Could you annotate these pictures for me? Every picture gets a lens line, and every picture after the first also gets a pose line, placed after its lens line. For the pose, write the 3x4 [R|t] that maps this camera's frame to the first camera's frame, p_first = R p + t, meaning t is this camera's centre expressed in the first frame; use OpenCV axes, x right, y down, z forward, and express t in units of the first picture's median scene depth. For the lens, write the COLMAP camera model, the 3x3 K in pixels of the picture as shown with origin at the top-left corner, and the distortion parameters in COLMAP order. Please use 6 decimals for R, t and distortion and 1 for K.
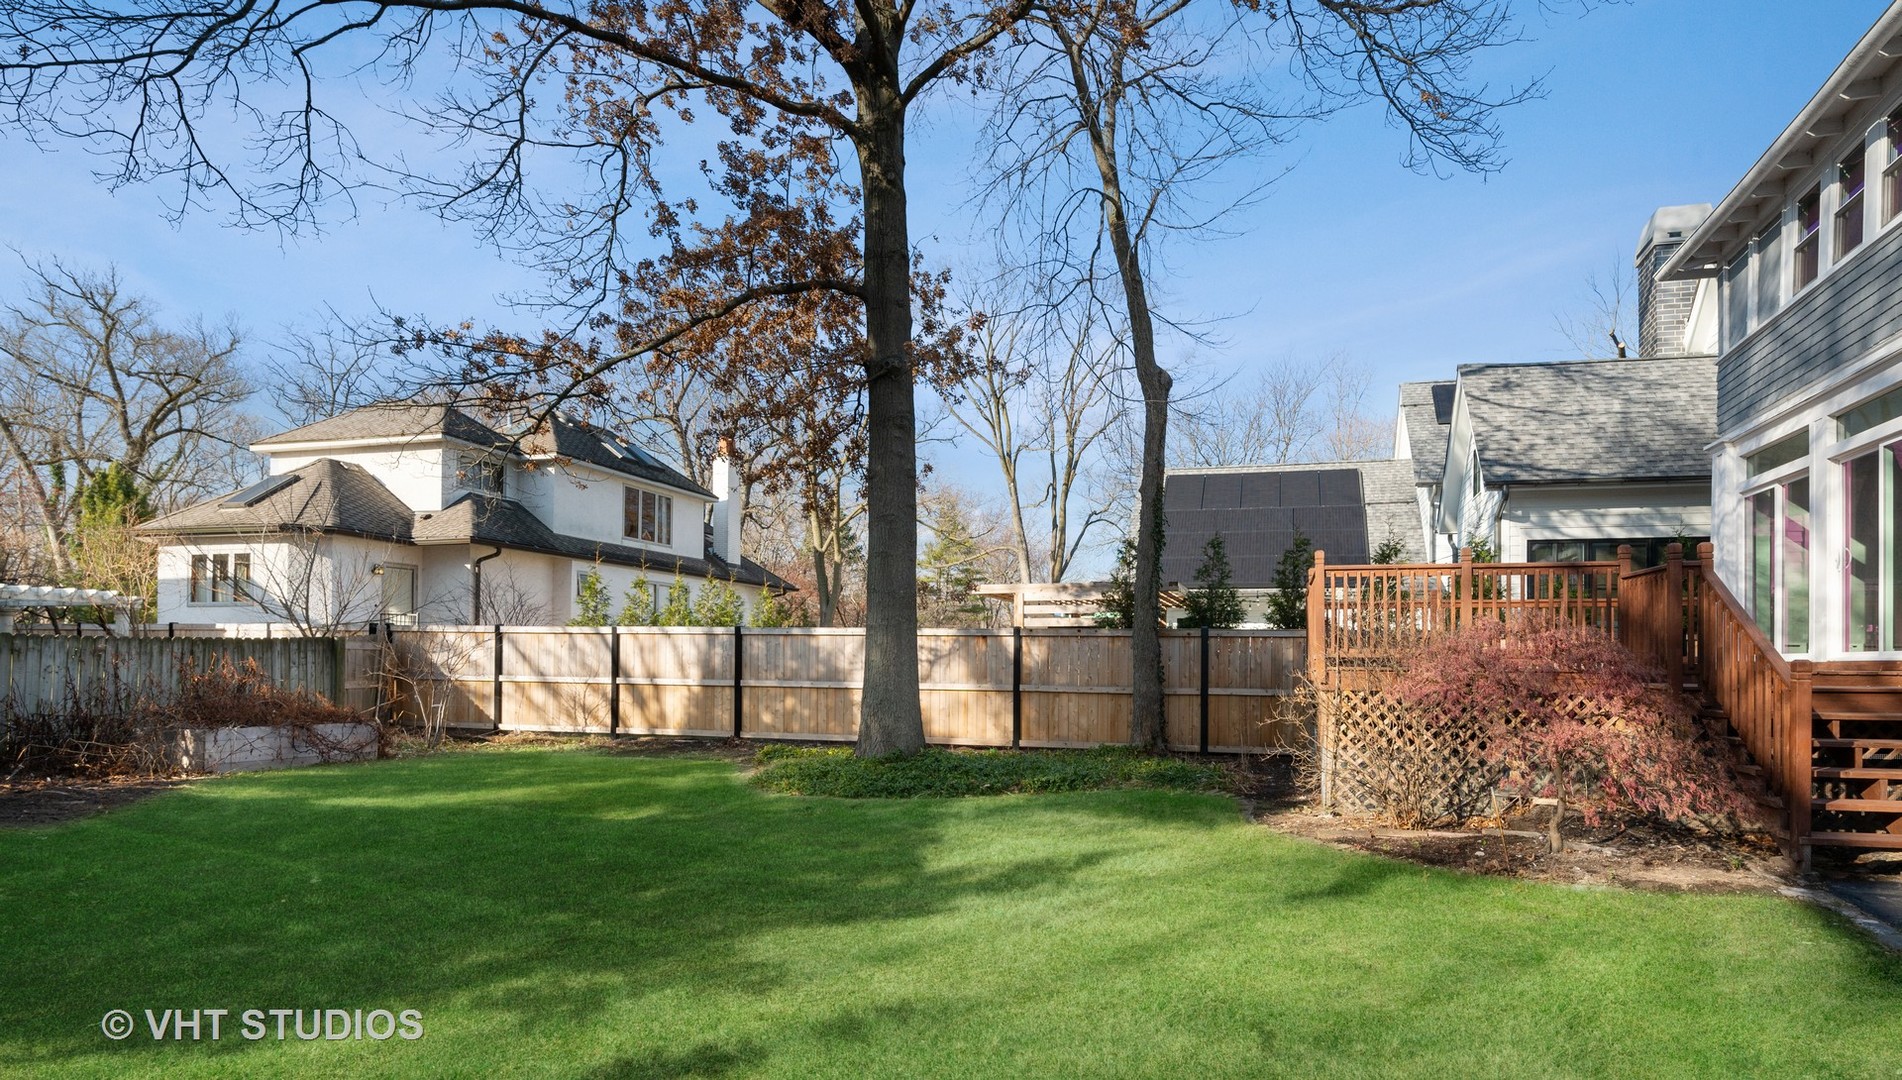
lens RADIAL K [[953.8, 0, 951.0], [0, 953.8, 646.2], [0, 0, 1]] dist [0.001486, 0.000328]
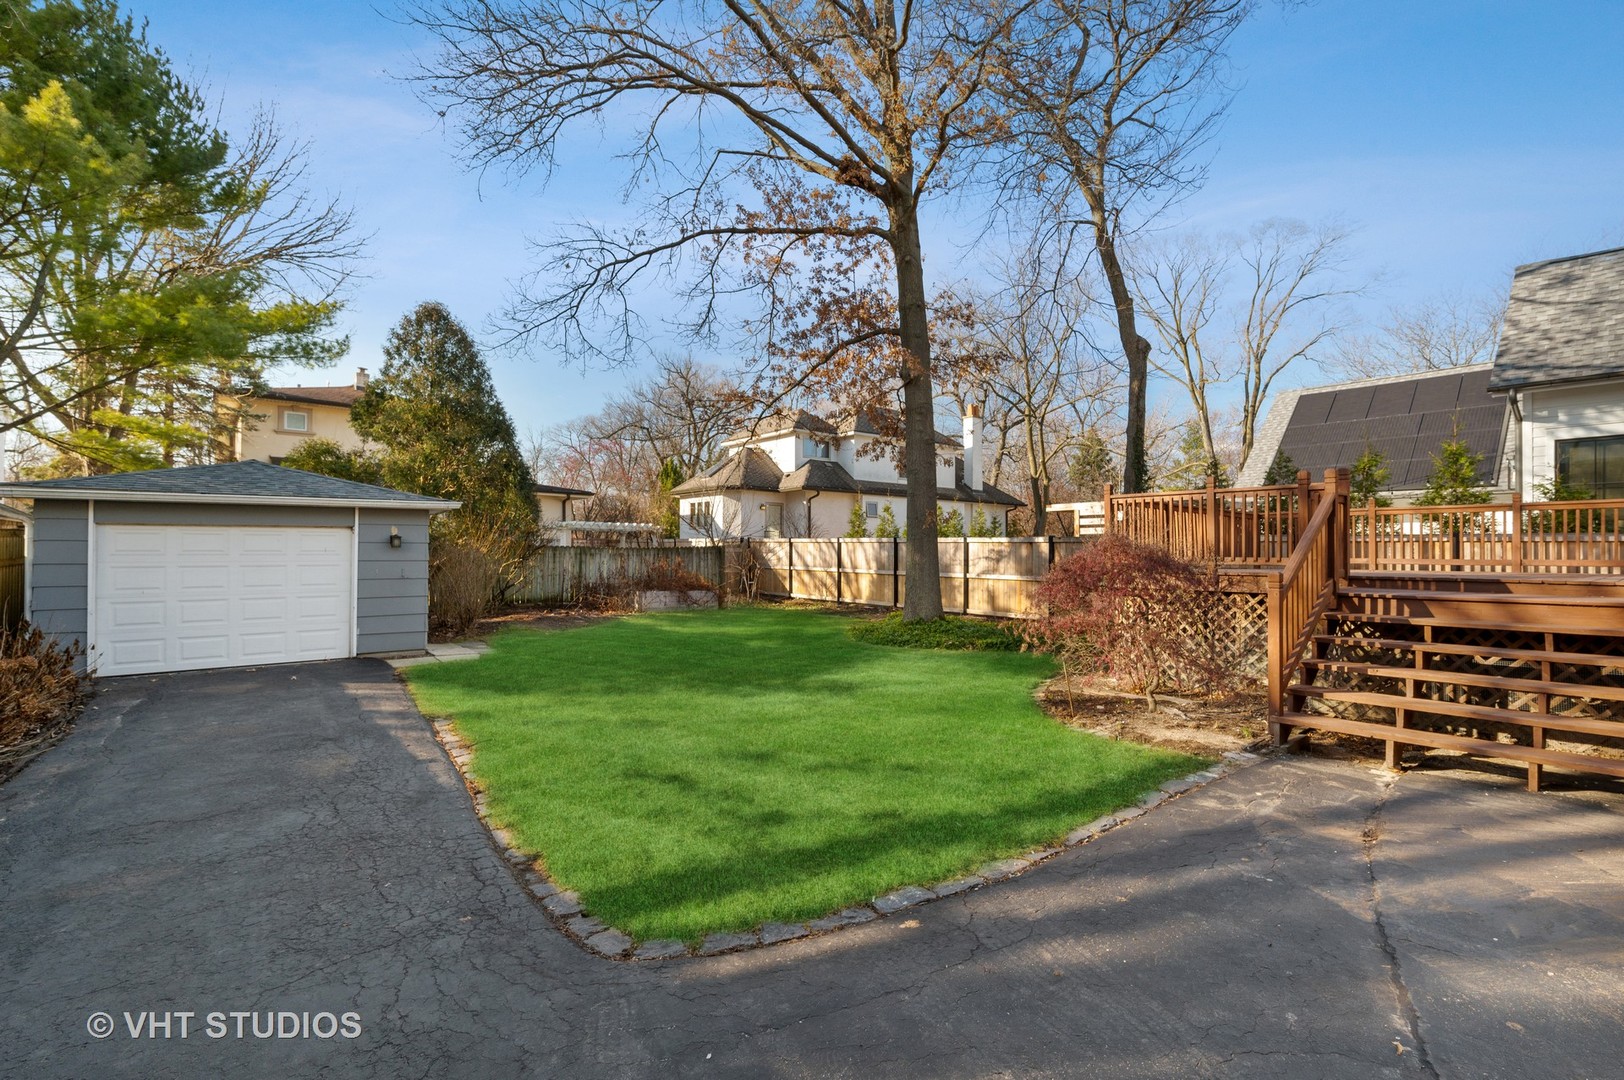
lens RADIAL K [[693.6, 0, 812.0], [0, 693.6, 540.0], [0, 0, 1]] dist [-0.000123, -0.000056]
pose [[0.812216, -0.013481, -0.583202, 0.338010], [0.012494, 0.999906, -0.005712, -0.011203], [0.583224, -0.002647, 0.812307, -0.028922]]
